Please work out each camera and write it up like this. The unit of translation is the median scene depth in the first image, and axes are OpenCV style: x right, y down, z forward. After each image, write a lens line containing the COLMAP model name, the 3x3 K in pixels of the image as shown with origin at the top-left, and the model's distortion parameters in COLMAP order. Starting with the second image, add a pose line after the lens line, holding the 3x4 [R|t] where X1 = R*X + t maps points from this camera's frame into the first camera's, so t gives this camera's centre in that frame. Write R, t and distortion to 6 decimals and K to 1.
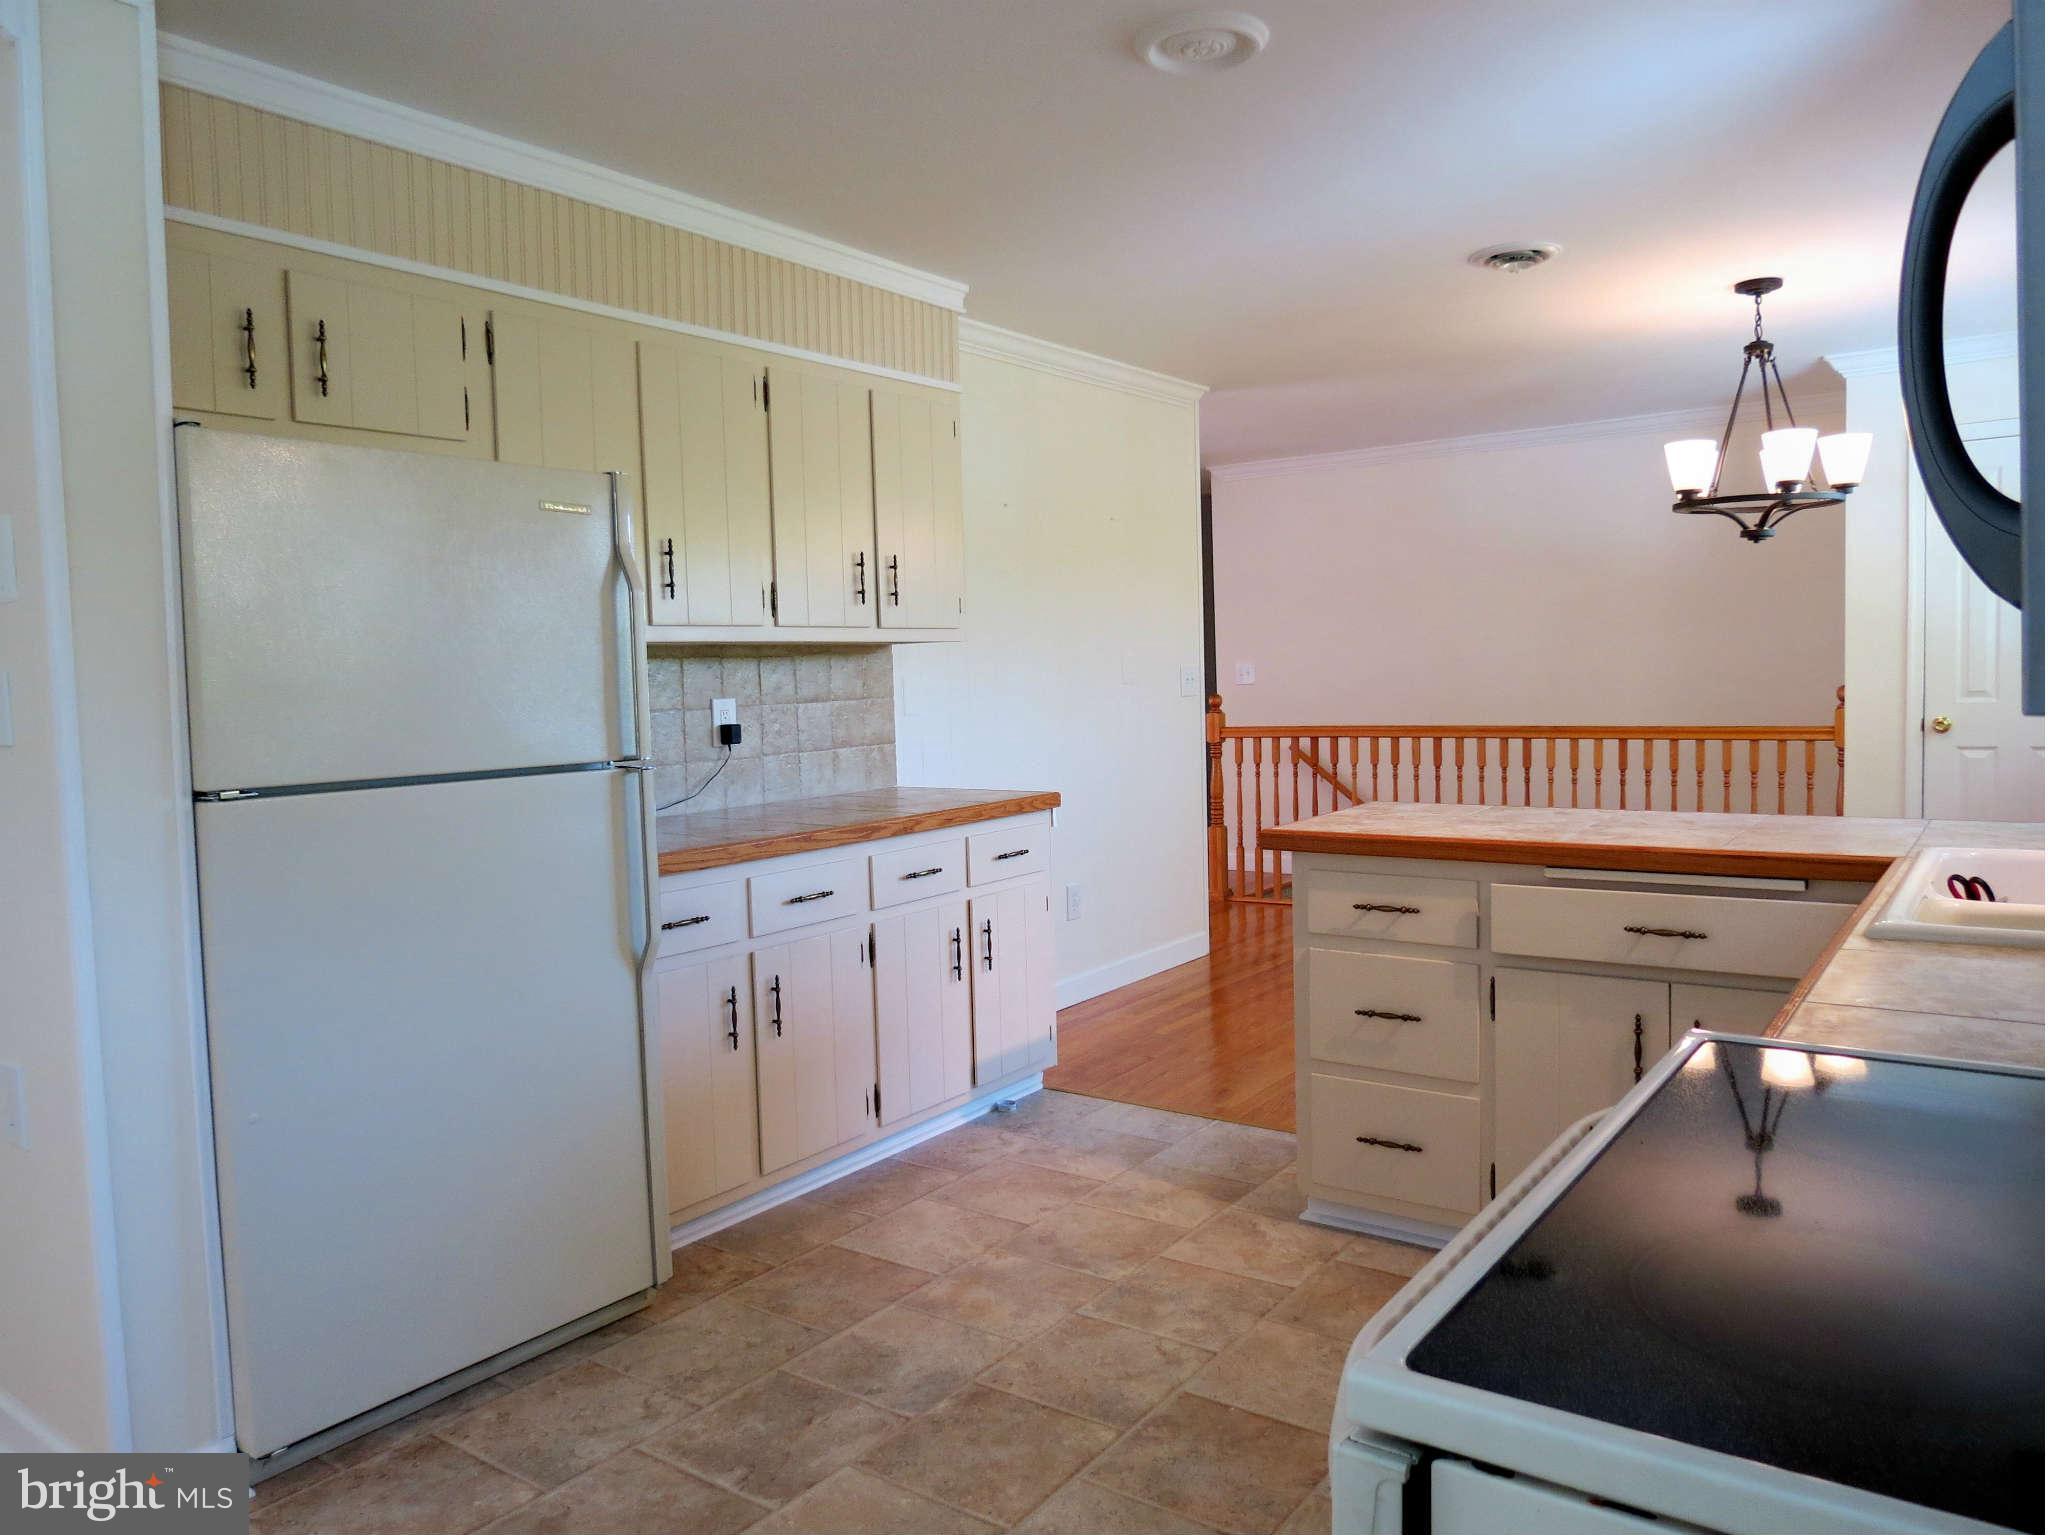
lens RADIAL K [[1421.3, 0, 1031.5], [0, 1421.3, 764.8], [0, 0, 1]] dist [-0.032878, 0.016245]
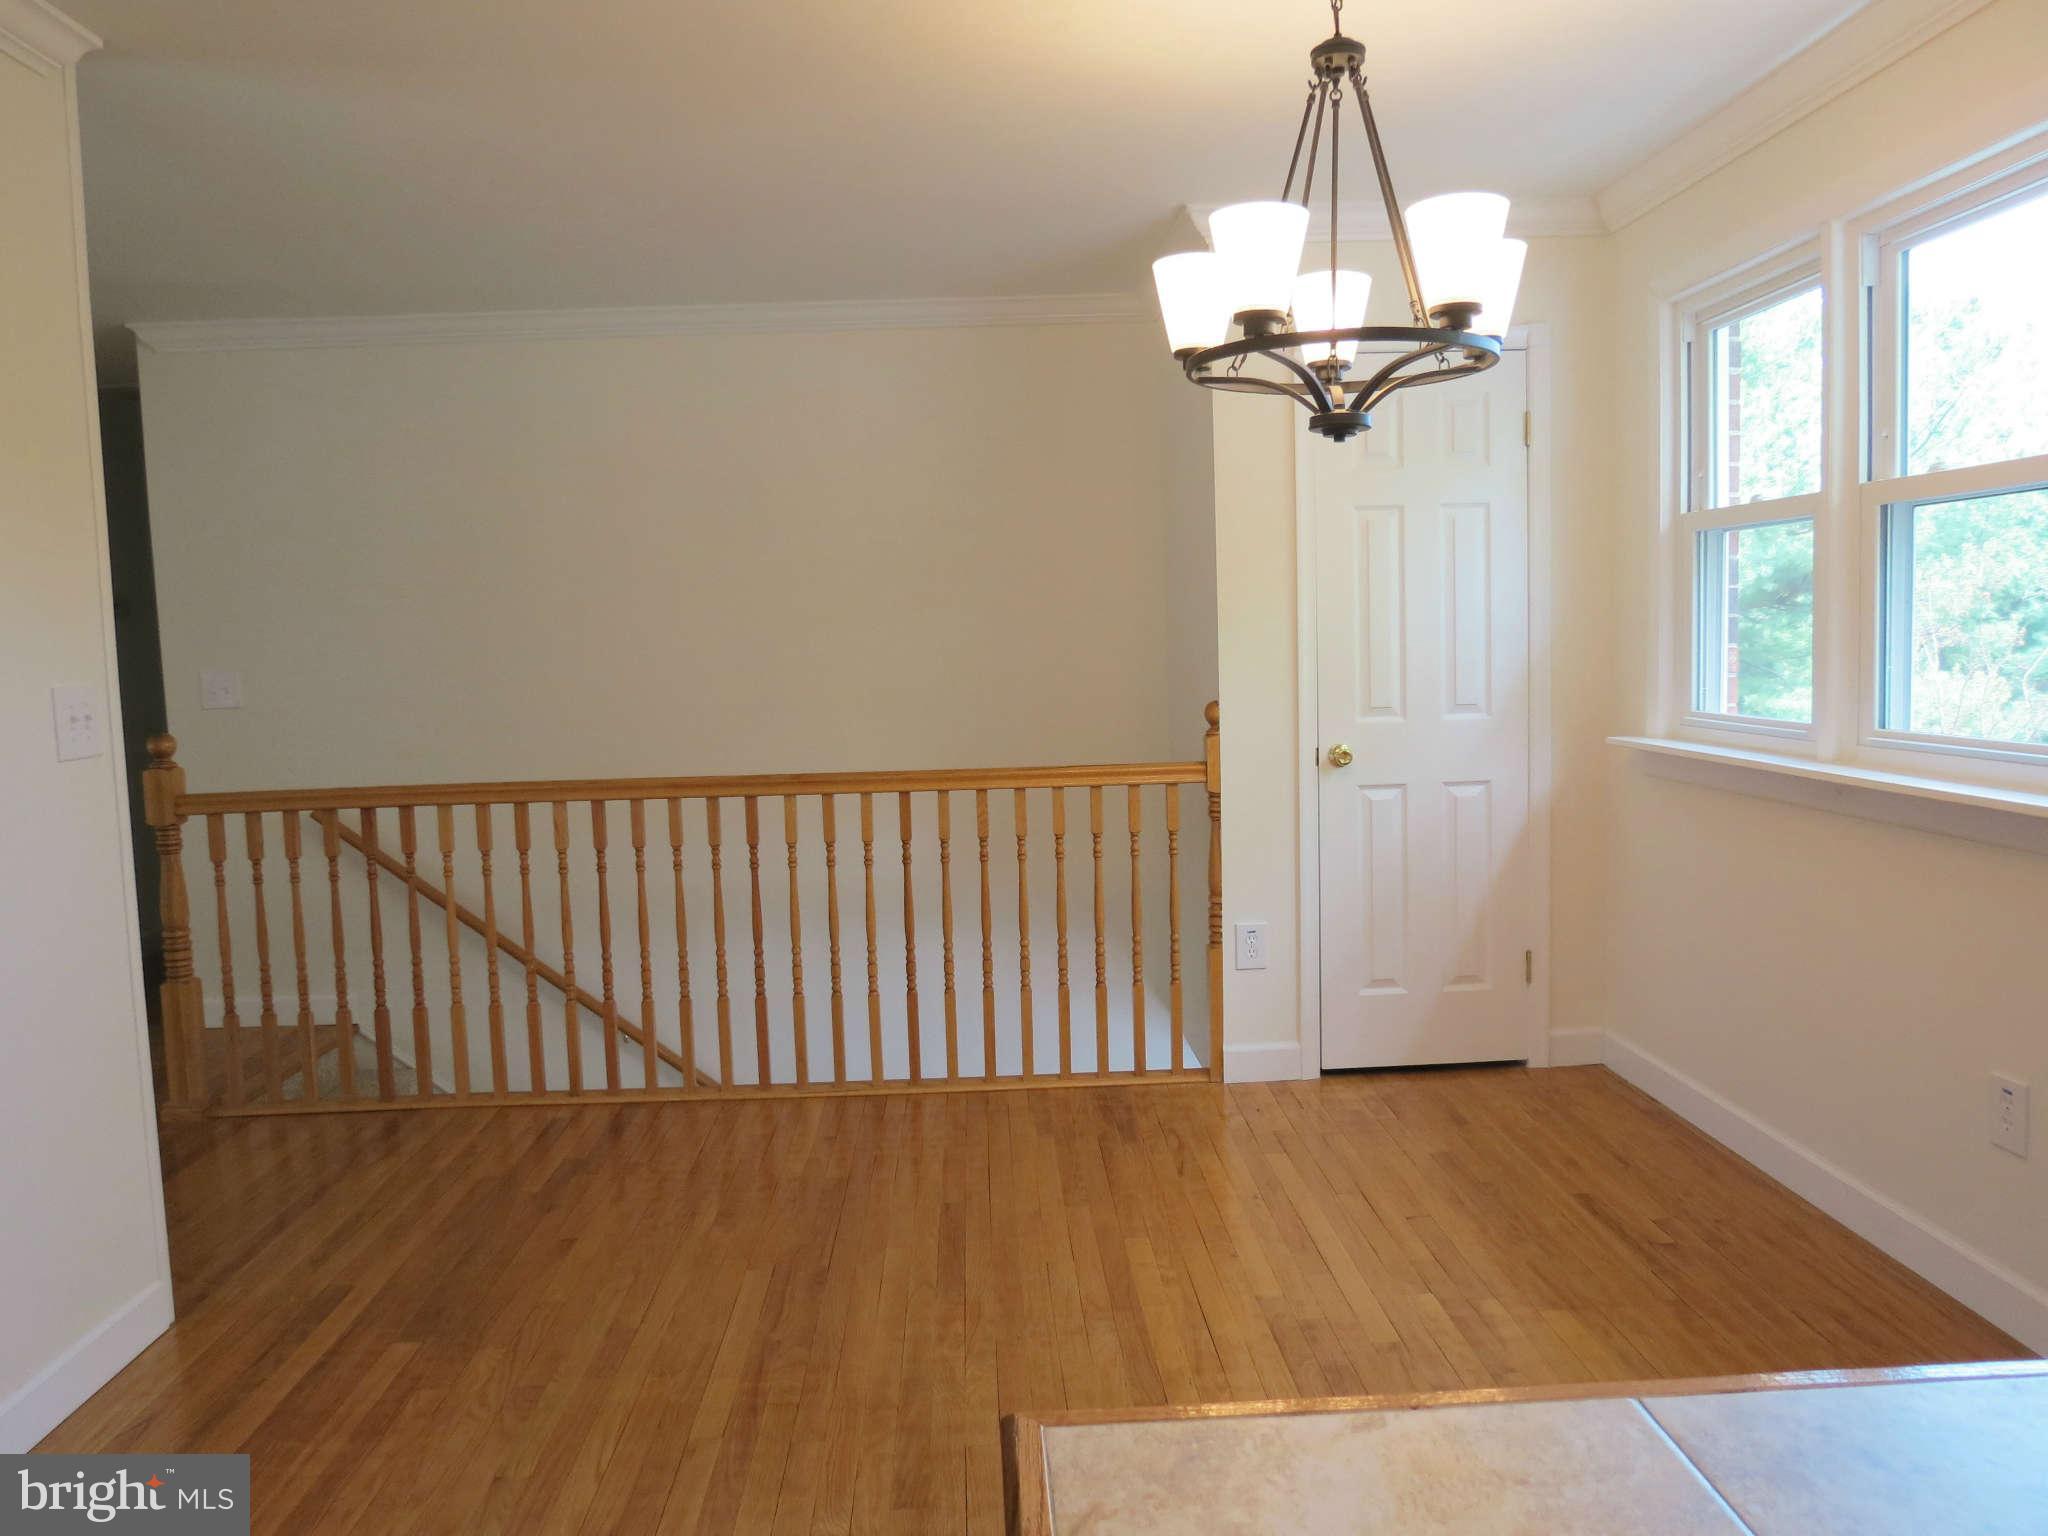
lens RADIAL K [[1421.3, 0, 1034.0], [0, 1421.3, 748.2], [0, 0, 1]] dist [-0.032878, 0.016245]
pose [[0.794562, -0.044627, 0.605541, 0.079607], [0.046410, 0.998842, 0.012715, -0.039984], [-0.605407, 0.018001, 0.795712, 0.436725]]
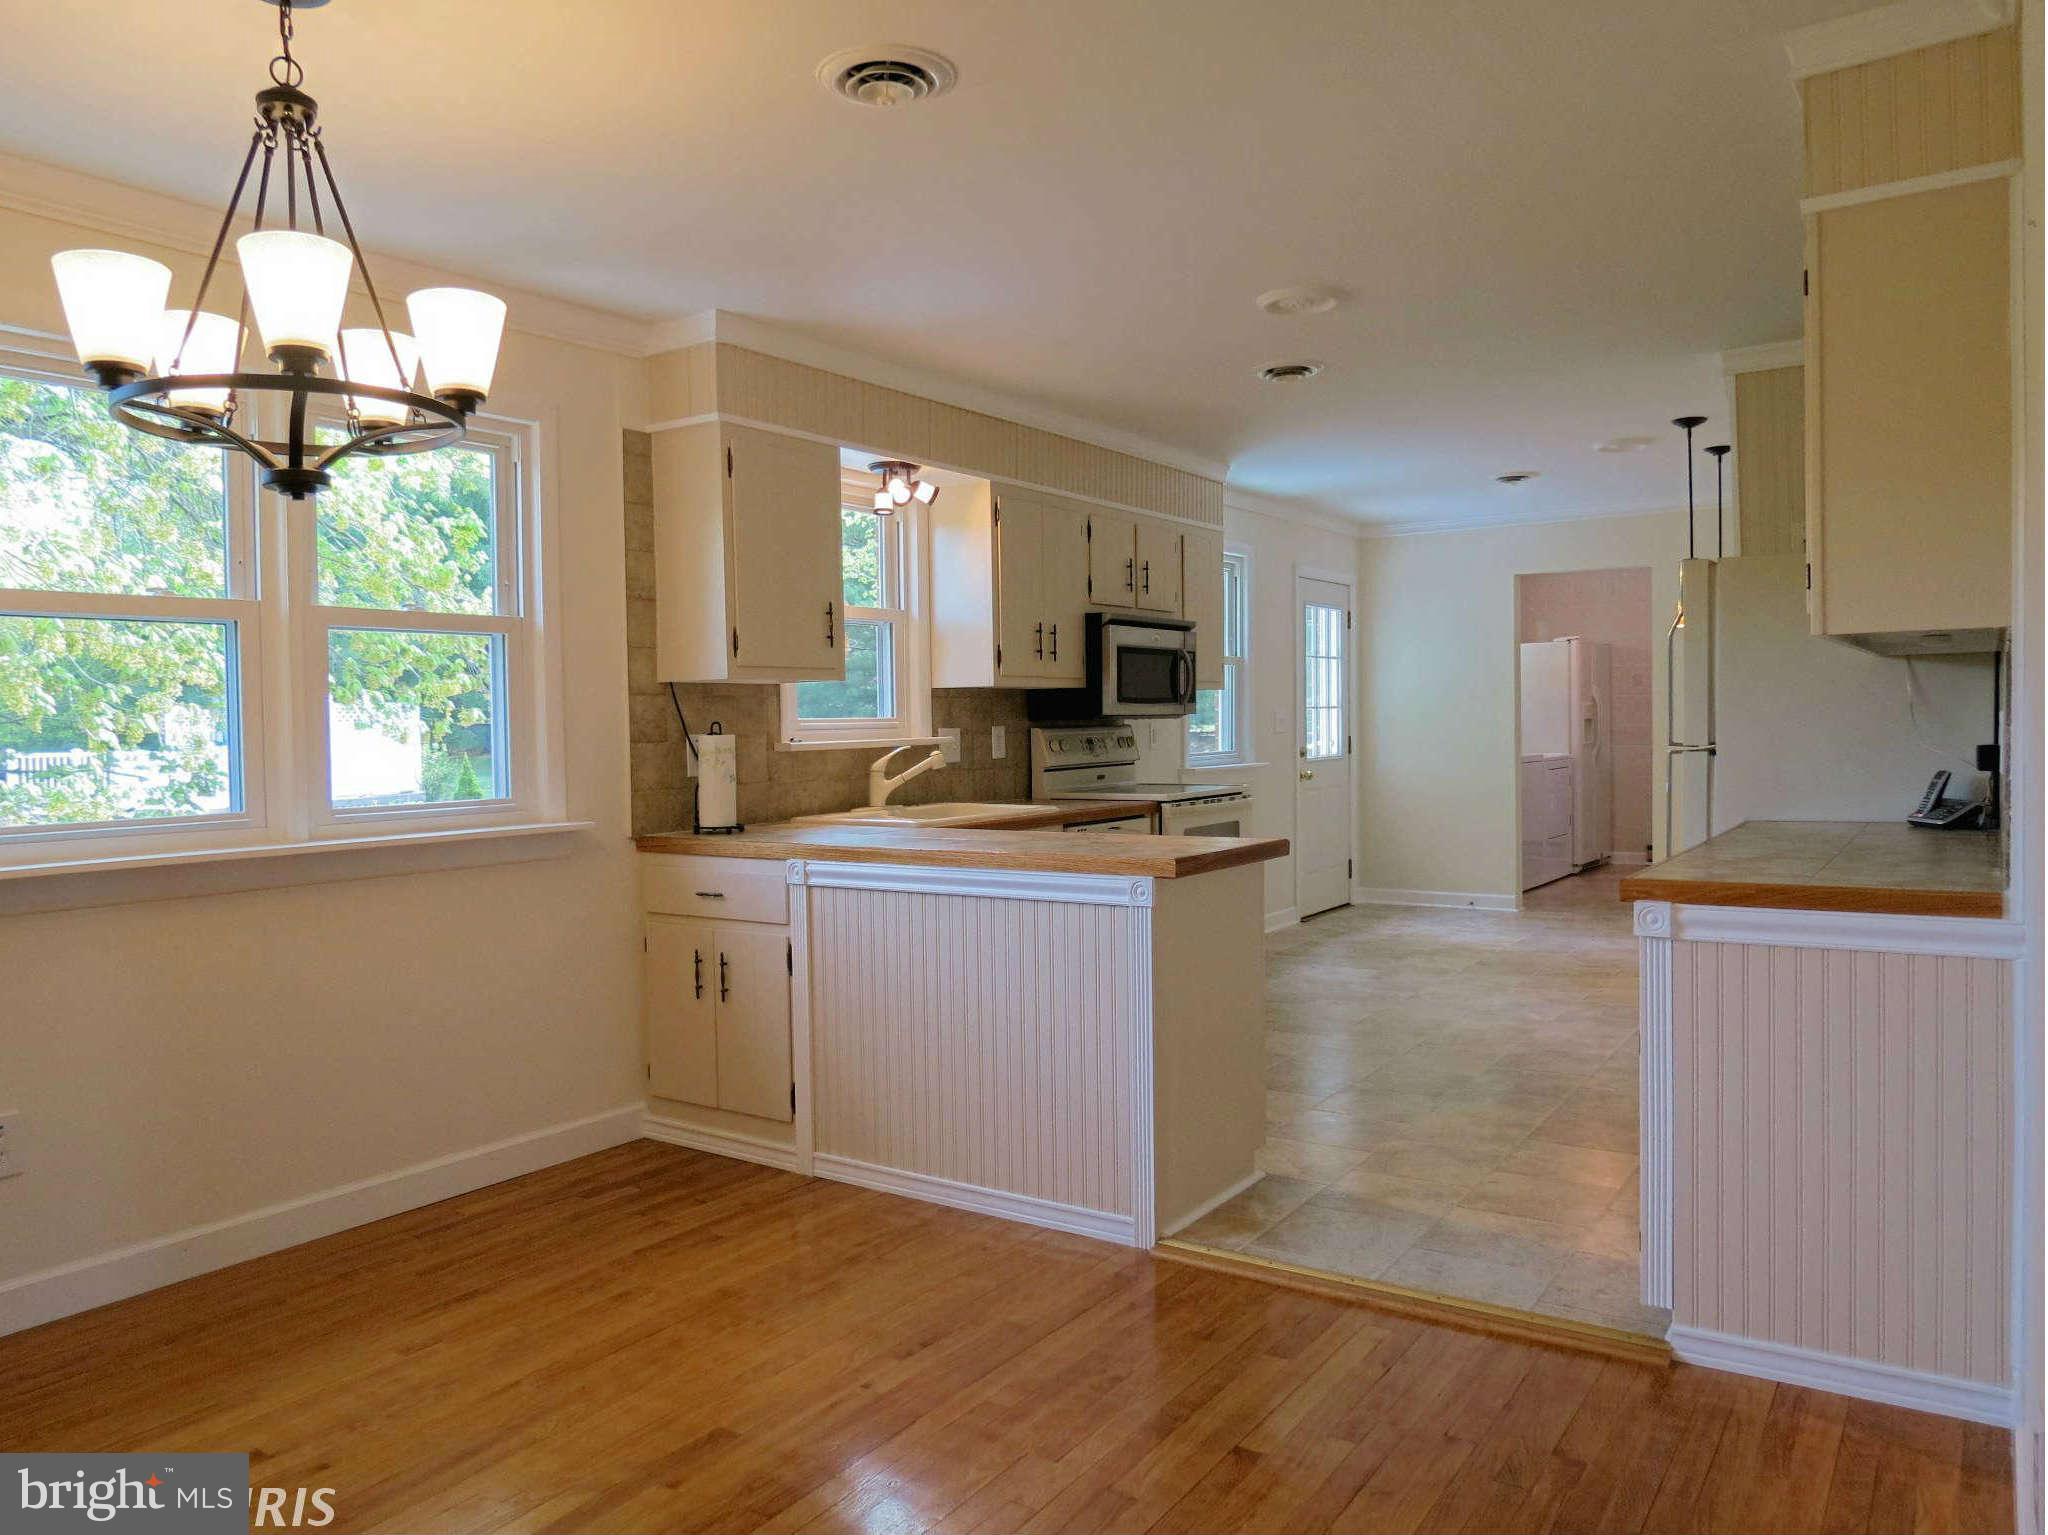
lens RADIAL K [[1421.3, 0, 1018.8], [0, 1421.3, 766.3], [0, 0, 1]] dist [-0.032878, 0.016245]
pose [[-0.998844, 0.045882, -0.014310, 0.223459], [0.044313, 0.994453, 0.095395, -0.079467], [0.018608, 0.094651, -0.995337, 1.203693]]
